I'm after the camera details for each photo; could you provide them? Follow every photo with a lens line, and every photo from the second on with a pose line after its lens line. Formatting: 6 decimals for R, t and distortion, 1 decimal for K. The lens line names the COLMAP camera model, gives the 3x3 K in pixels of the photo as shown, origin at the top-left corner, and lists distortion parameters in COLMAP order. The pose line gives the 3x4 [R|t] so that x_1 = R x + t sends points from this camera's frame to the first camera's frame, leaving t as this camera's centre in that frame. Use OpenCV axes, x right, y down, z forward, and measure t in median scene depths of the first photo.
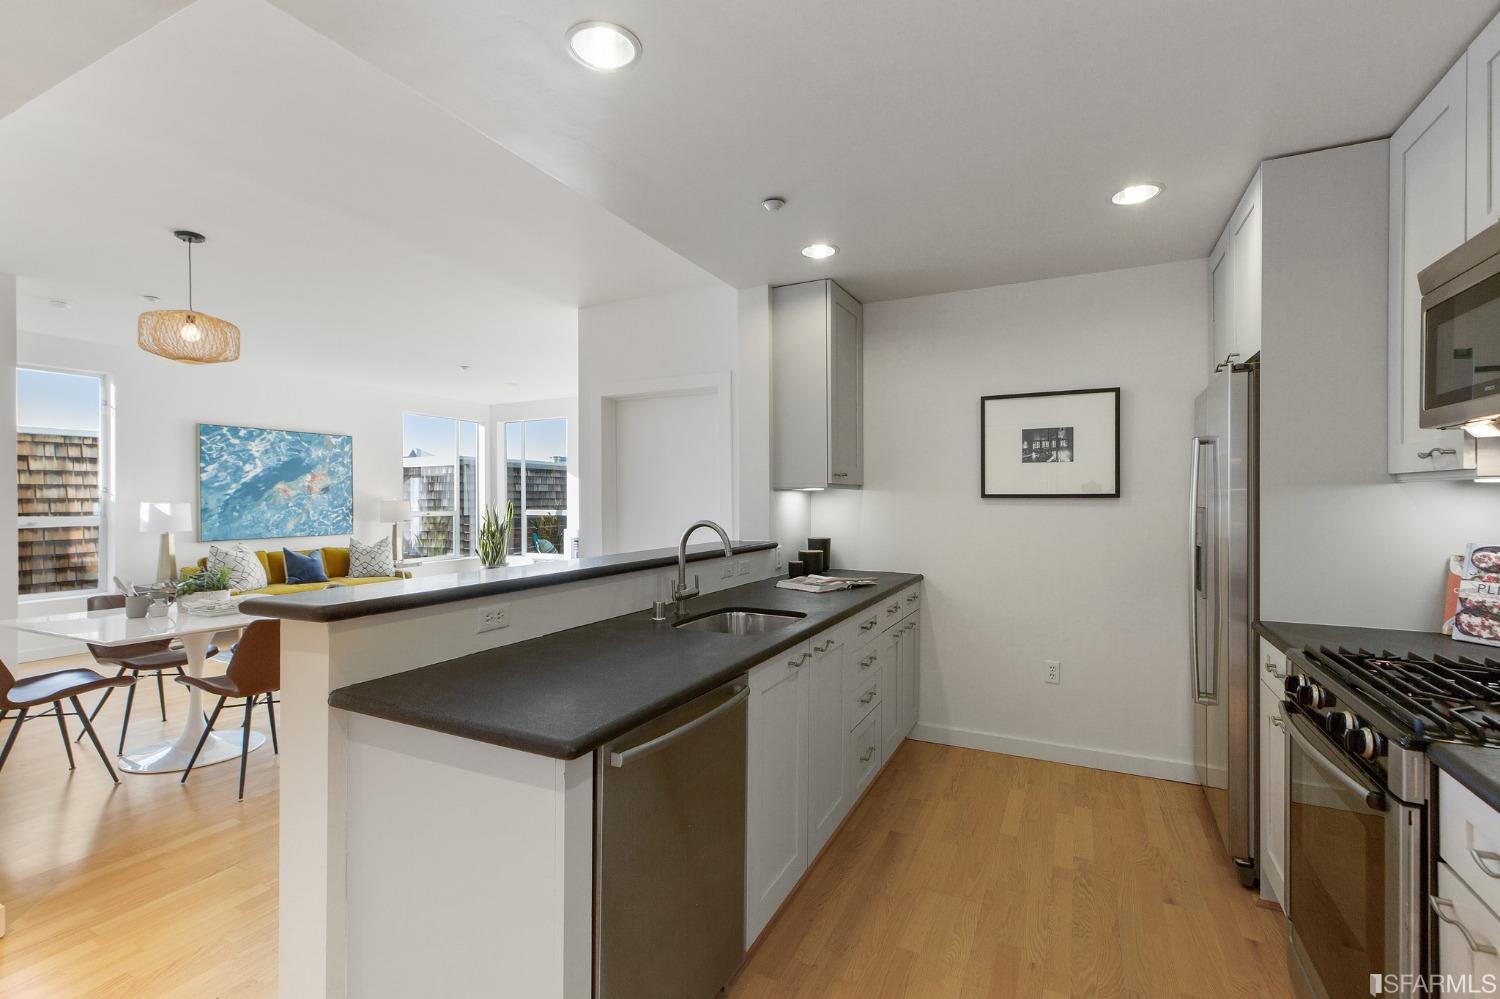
lens RADIAL K [[670.1, 0, 742.2], [0, 670.1, 498.3], [0, 0, 1]] dist [0.001751, -0.000321]
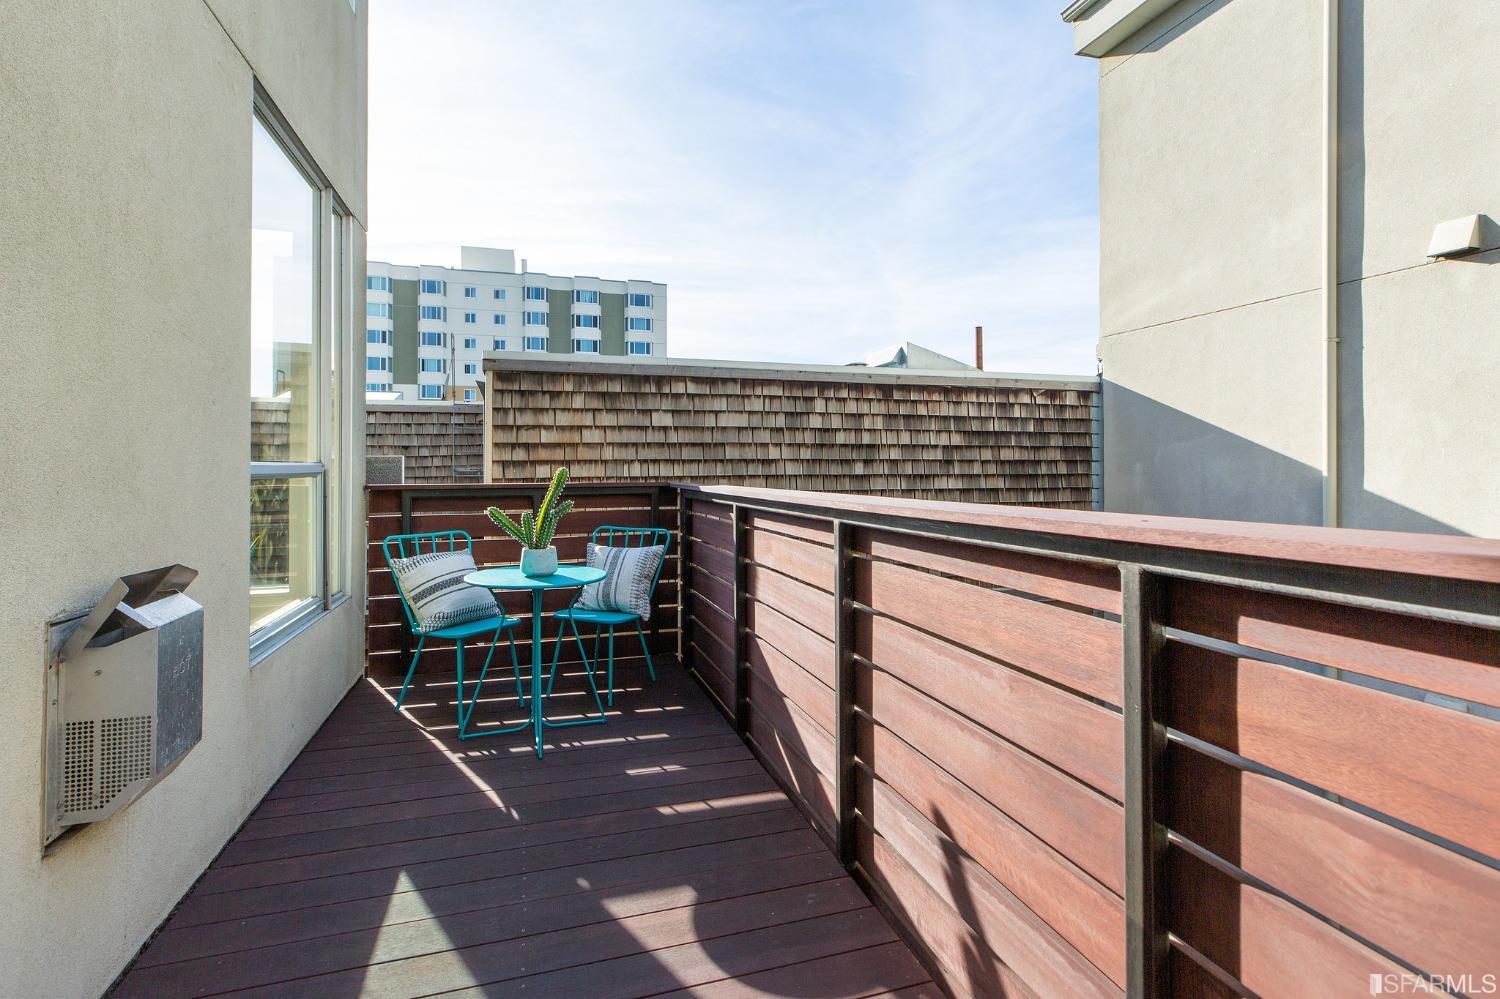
lens RADIAL K [[686.7, 0, 749.6], [0, 686.7, 461.5], [0, 0, 1]] dist [0.000368, 0.000005]
pose [[0.695697, -0.004043, -0.718324, 0.087682], [0.002096, 0.999991, -0.003599, 0.030094], [0.718332, 0.000998, 0.695699, 1.466945]]
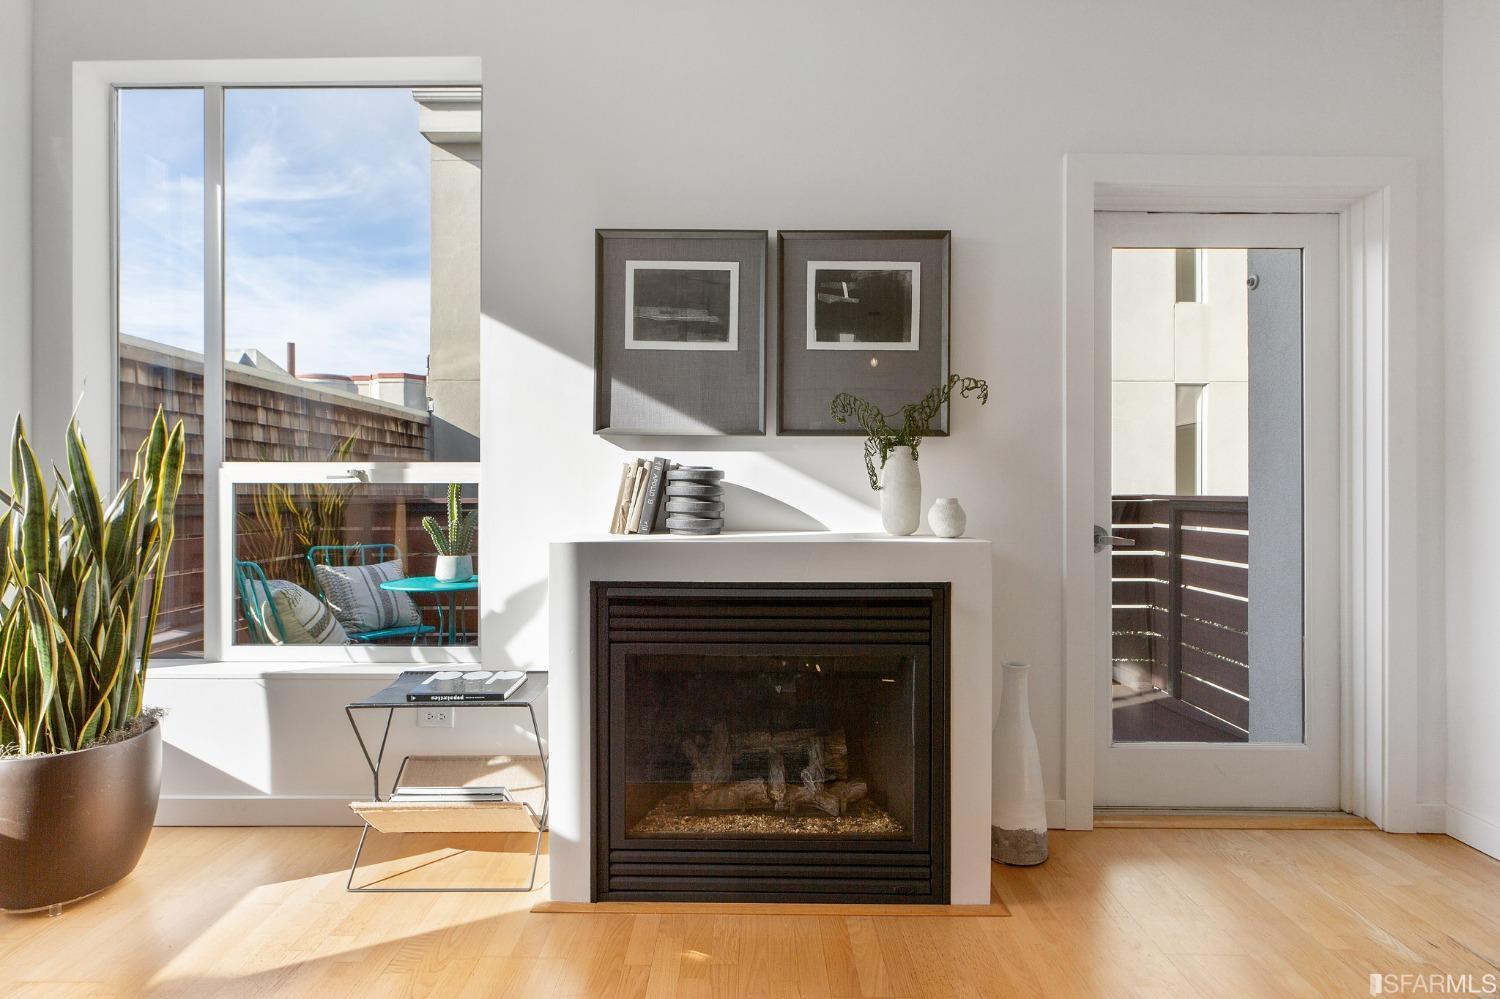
lens RADIAL K [[747.4, 0, 740.7], [0, 747.4, 490.4], [0, 0, 1]] dist [-0.000887, -0.000493]
pose [[0.896620, 0.007712, 0.442733, -0.440505], [-0.005262, 0.999963, -0.006764, 0.044718], [-0.442769, 0.003735, 0.896628, 1.088710]]
